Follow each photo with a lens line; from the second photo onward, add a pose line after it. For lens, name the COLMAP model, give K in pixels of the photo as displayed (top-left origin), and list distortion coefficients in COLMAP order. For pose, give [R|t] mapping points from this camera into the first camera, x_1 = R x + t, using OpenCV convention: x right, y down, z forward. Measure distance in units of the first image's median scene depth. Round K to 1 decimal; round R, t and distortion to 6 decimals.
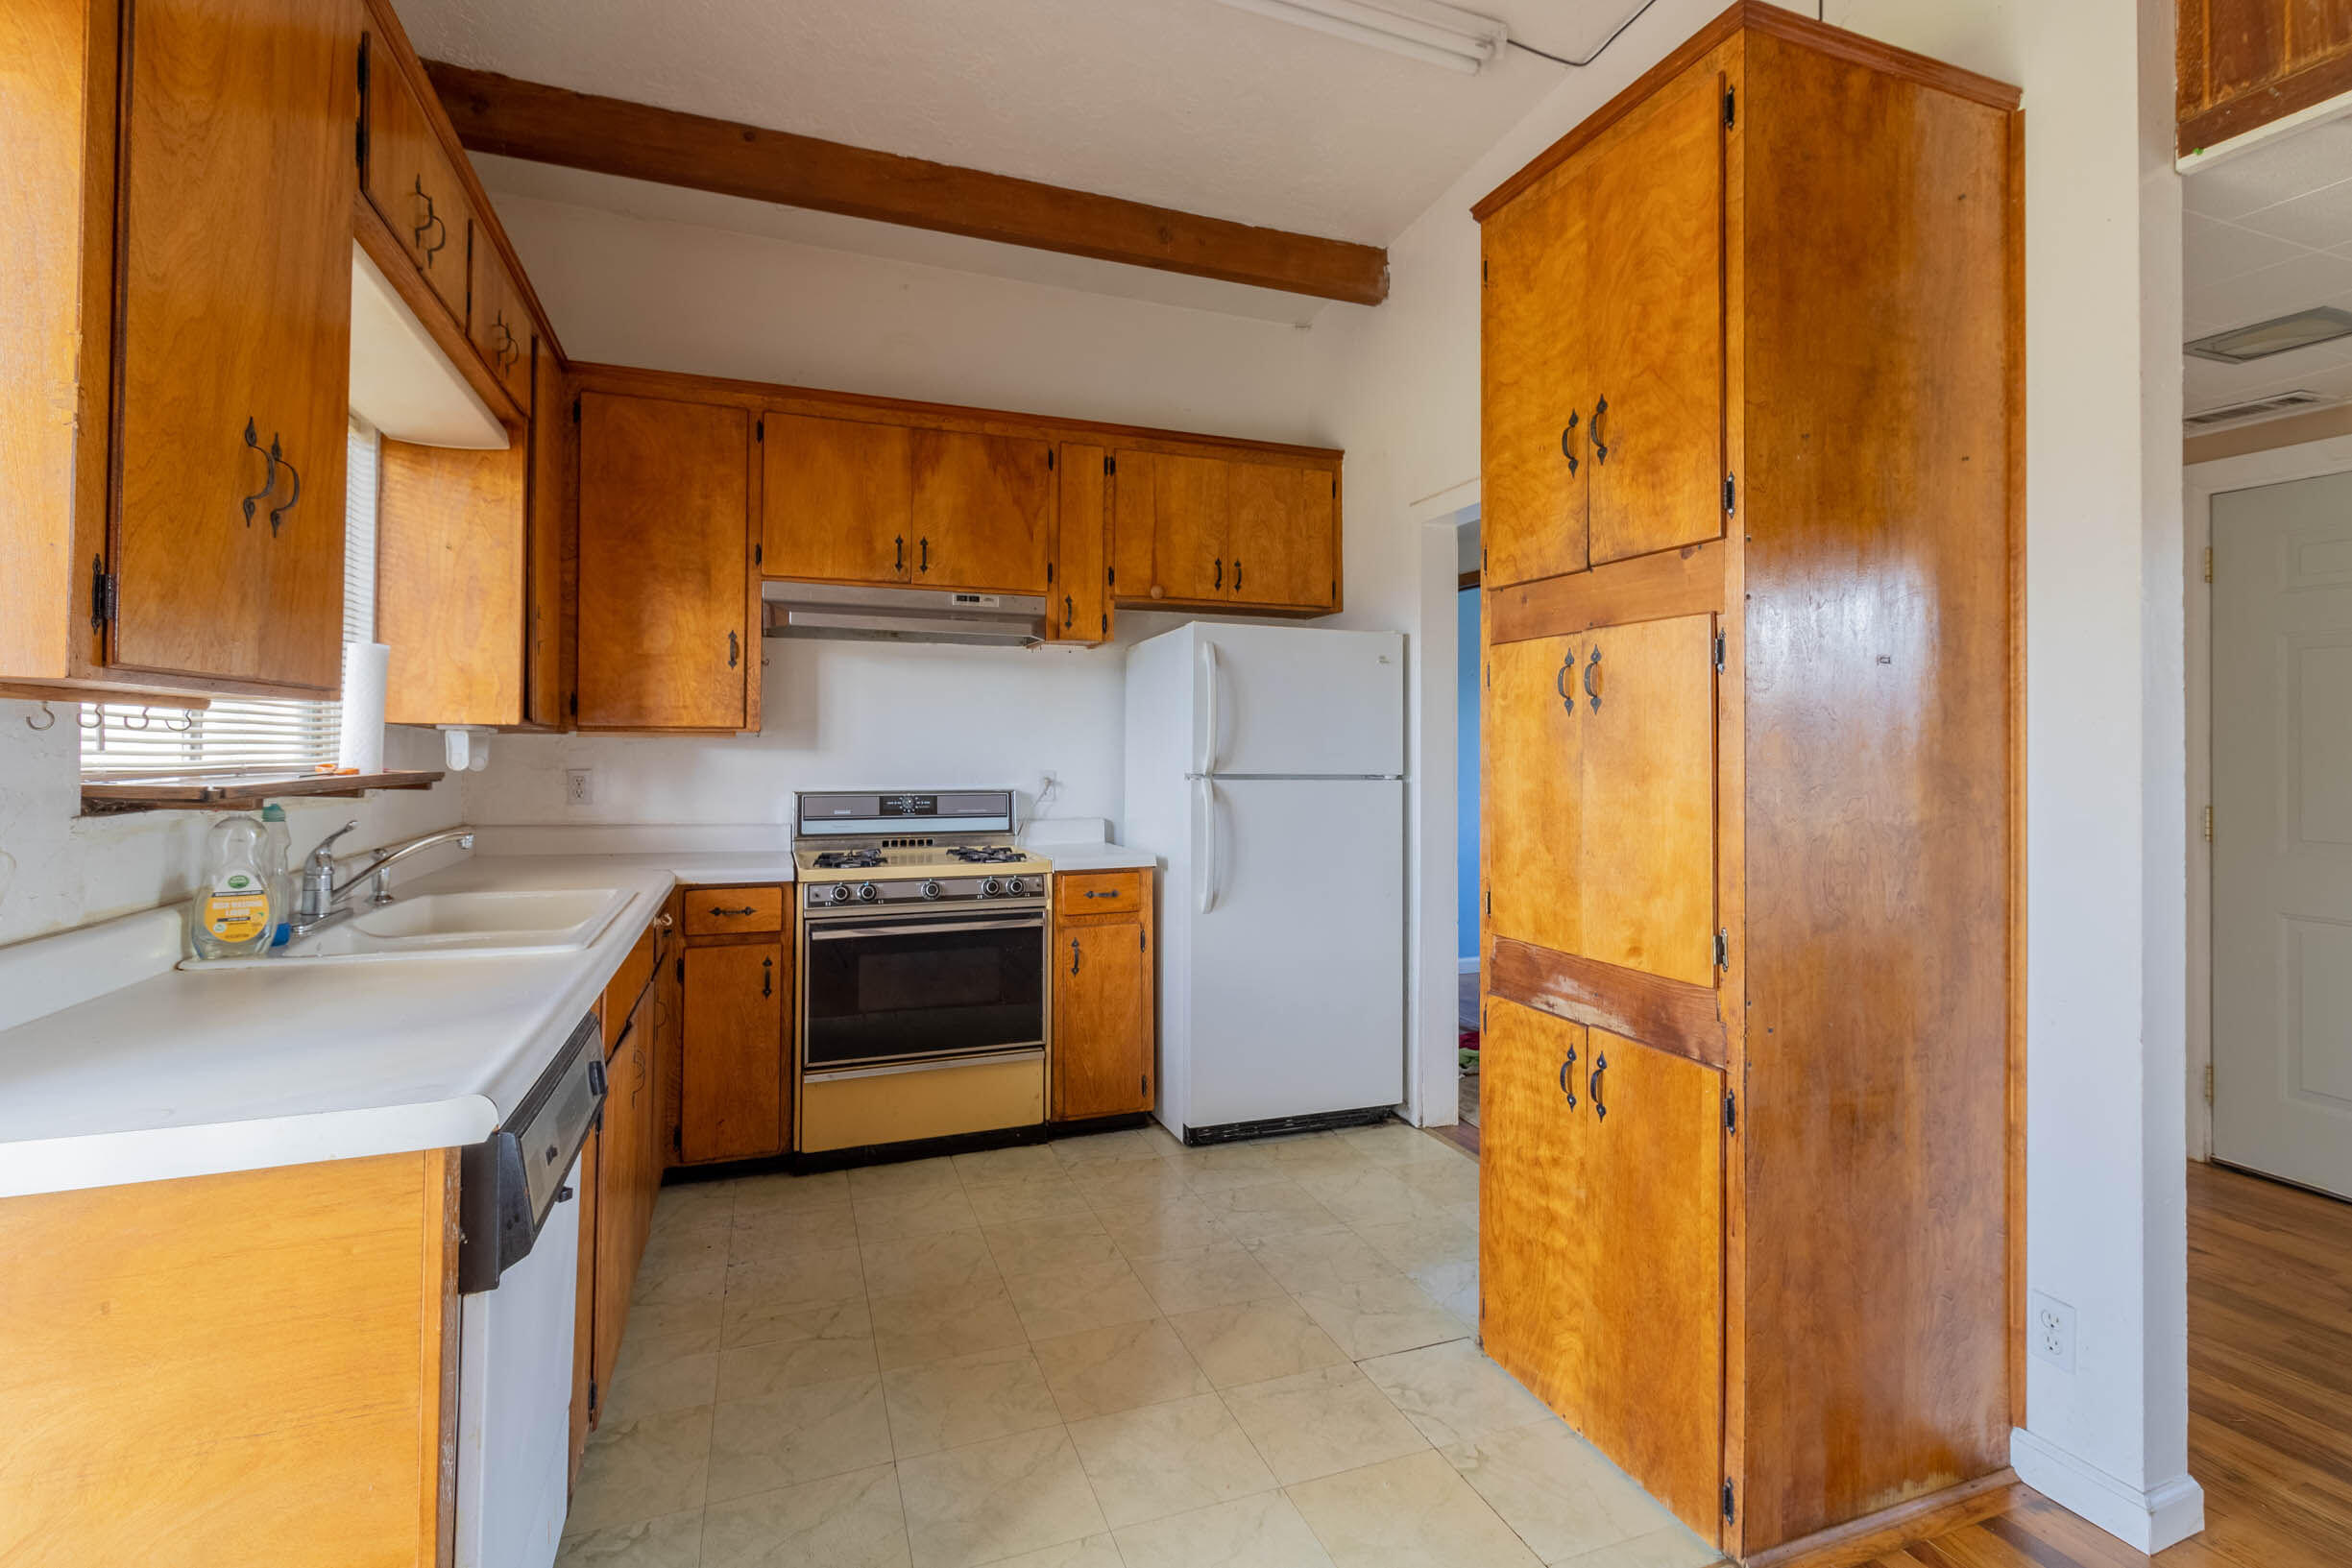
lens RADIAL K [[1056.4, 0, 1176.9], [0, 1056.4, 740.3], [0, 0, 1]] dist [0.002138, 0.000196]
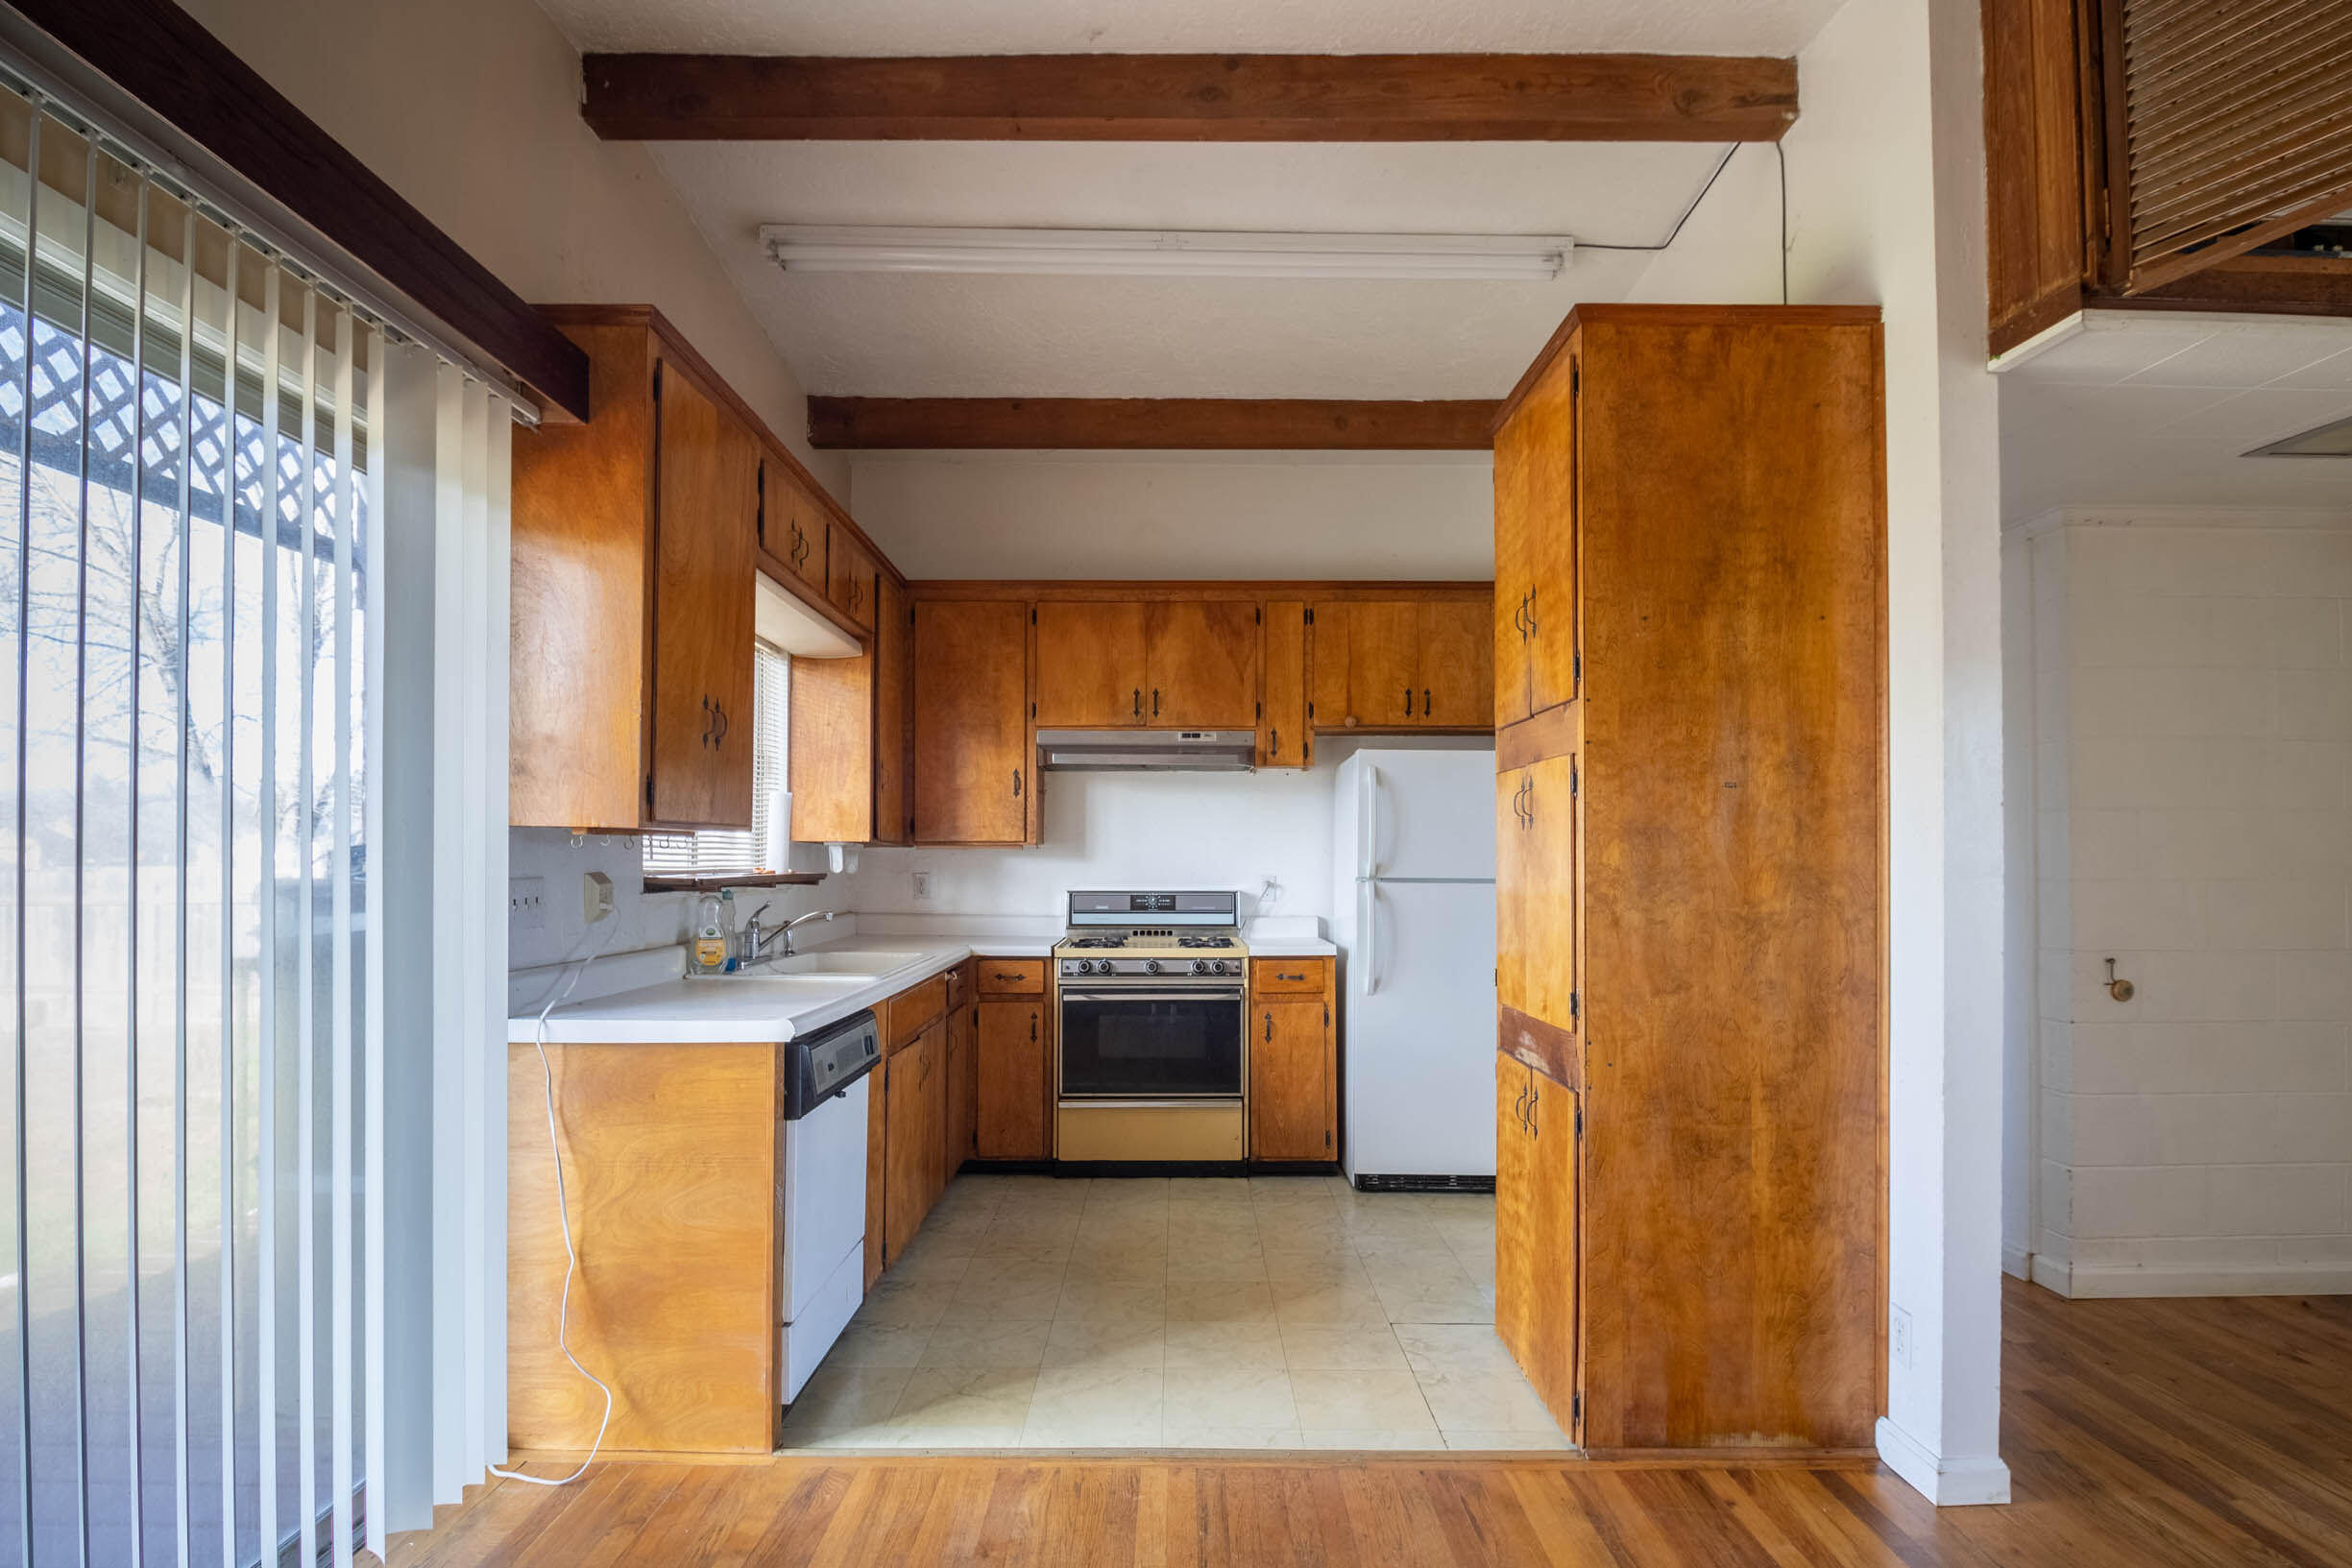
lens RADIAL K [[1135.0, 0, 1175.1], [0, 1135.0, 853.4], [0, 0, 1]] dist [0.000086, -0.010725]
pose [[0.934758, -0.004295, -0.355260, 0.320274], [0.006114, 0.999973, 0.003999, -0.002008], [0.355233, -0.005910, 0.934759, -0.311229]]
